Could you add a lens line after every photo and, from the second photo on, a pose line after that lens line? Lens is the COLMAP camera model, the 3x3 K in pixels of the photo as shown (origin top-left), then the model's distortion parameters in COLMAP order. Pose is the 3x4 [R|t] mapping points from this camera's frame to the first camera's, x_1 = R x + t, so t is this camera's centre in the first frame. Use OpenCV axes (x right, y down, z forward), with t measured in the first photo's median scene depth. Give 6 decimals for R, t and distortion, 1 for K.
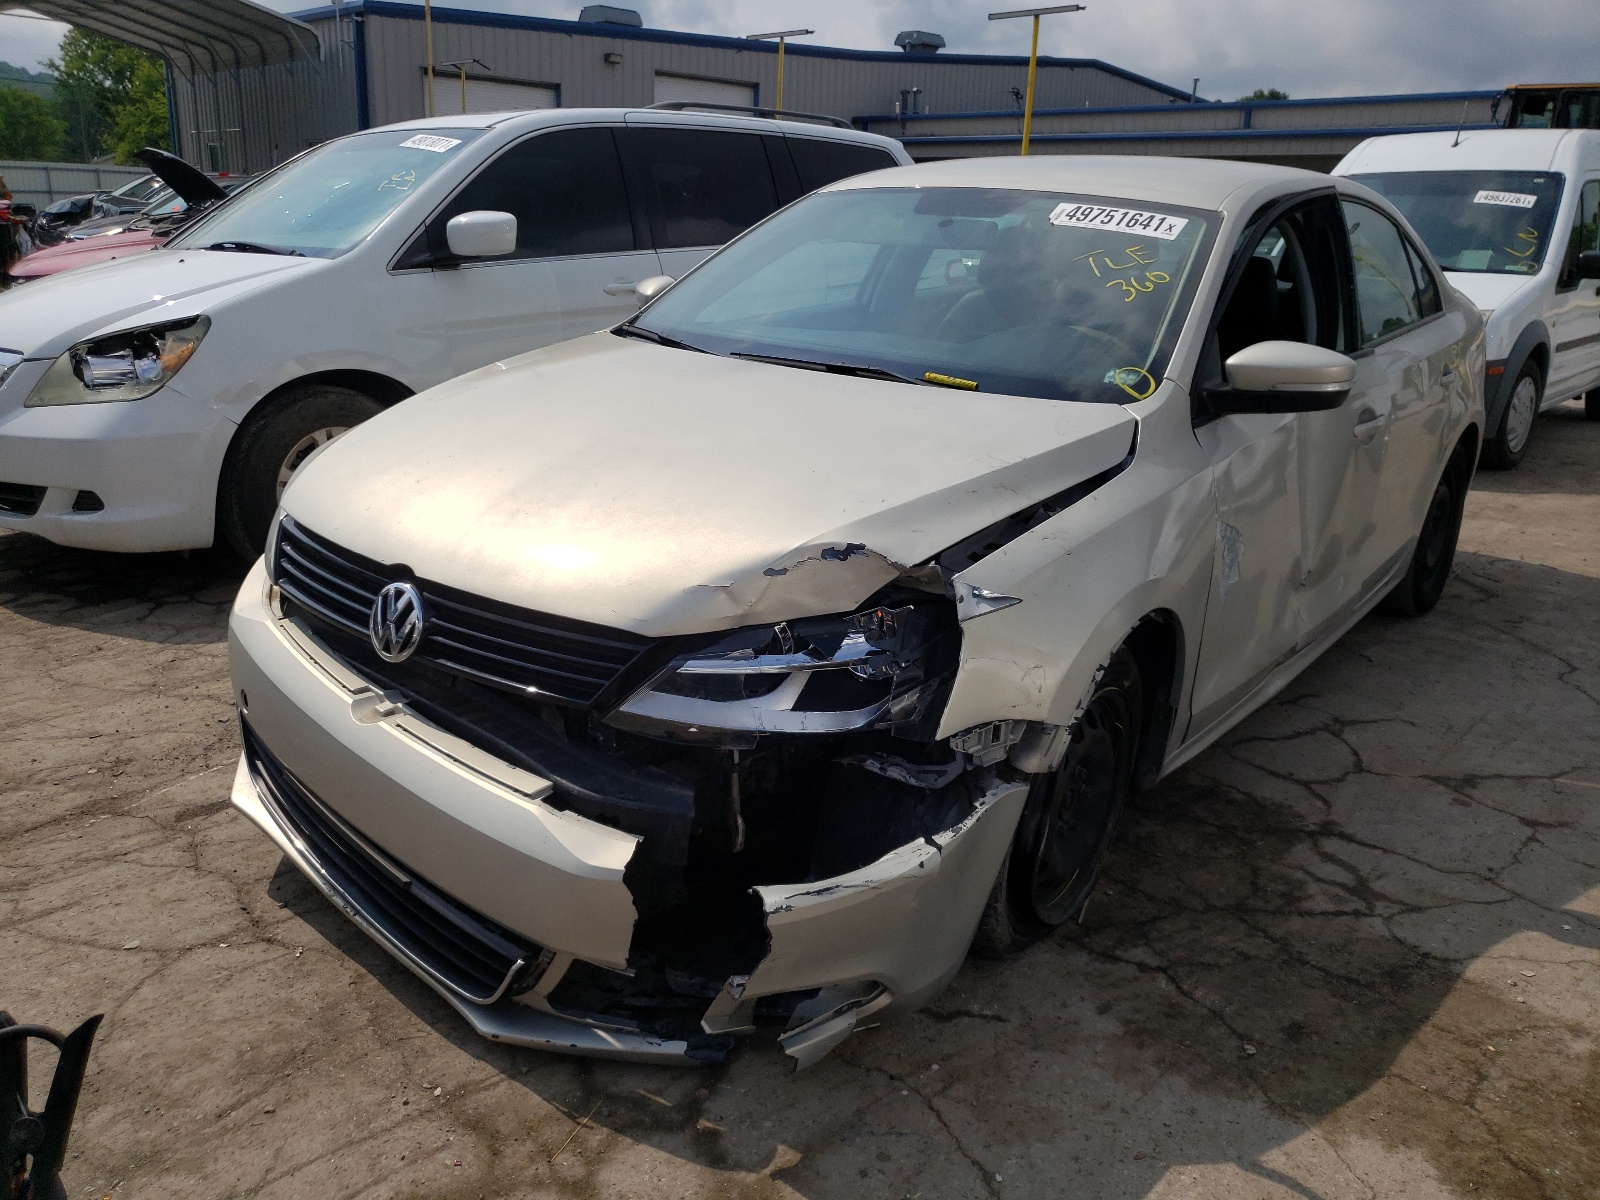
lens RADIAL K [[1265.4, 0, 800.0], [0, 1265.4, 600.0], [0, 0, 1]] dist [-0.024708, 0.060649]
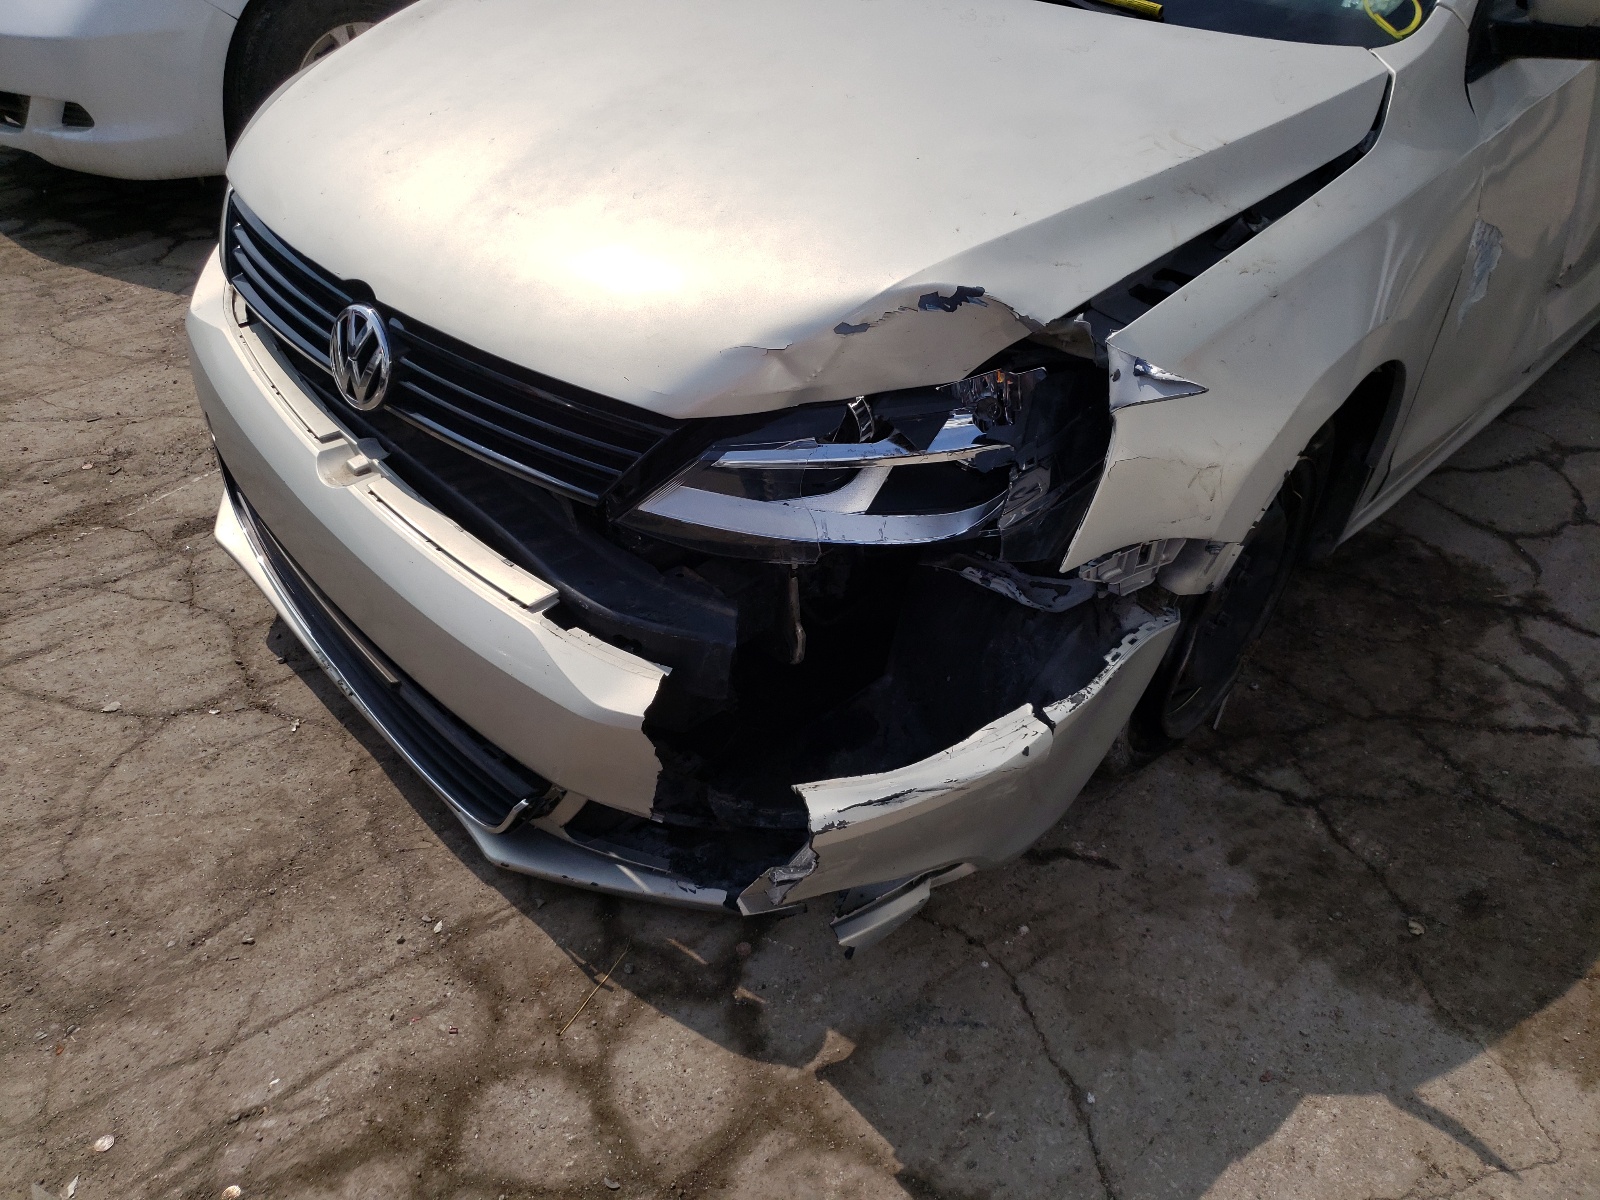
lens RADIAL K [[1265.4, 0, 800.0], [0, 1265.4, 600.0], [0, 0, 1]] dist [-0.024708, 0.060649]
pose [[0.995613, 0.050600, -0.078701, 0.014574], [-0.023532, 0.949529, 0.312795, -0.094341], [0.090557, -0.309570, 0.946555, 0.267757]]
